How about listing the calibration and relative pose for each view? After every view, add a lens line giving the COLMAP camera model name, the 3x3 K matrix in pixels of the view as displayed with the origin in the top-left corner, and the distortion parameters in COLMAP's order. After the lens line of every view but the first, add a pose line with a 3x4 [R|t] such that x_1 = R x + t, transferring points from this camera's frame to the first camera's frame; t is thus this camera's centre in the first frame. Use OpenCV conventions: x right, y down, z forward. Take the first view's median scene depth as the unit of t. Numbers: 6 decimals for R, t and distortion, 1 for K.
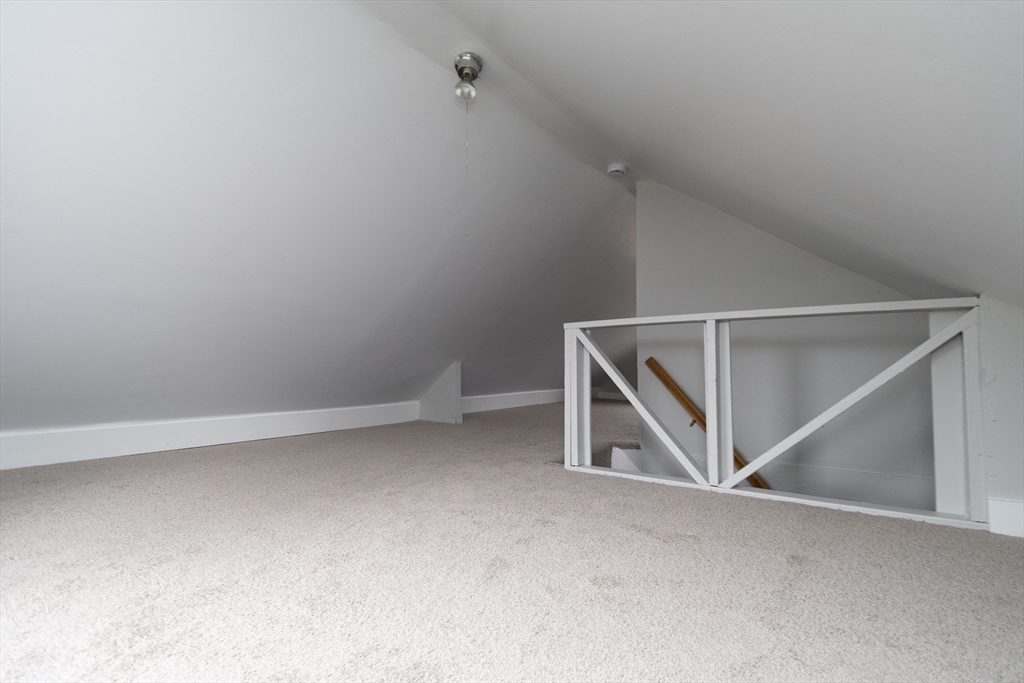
lens RADIAL K [[465.0, 0, 509.2], [0, 465.0, 351.9], [0, 0, 1]] dist [-0.001866, -0.001551]
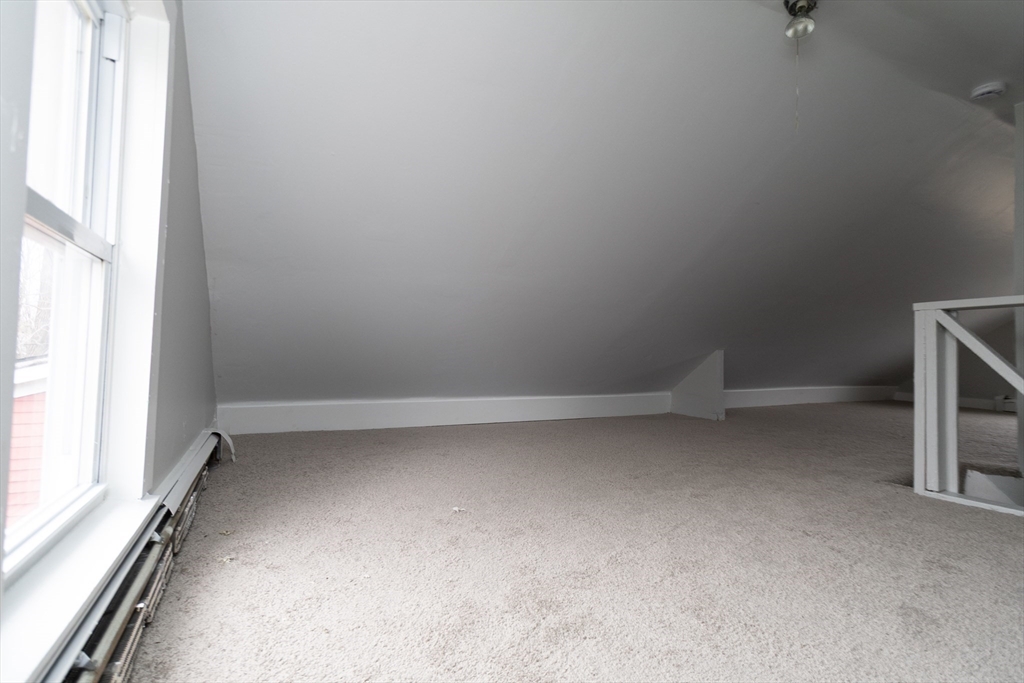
lens RADIAL K [[484.5, 0, 512.0], [0, 484.5, 341.5], [0, 0, 1]] dist [0.001870, -0.008436]
pose [[0.895335, 0.005852, -0.445354, -0.167540], [-0.003134, 0.999972, 0.006839, -0.002605], [0.445382, -0.004728, 0.895328, -0.010726]]
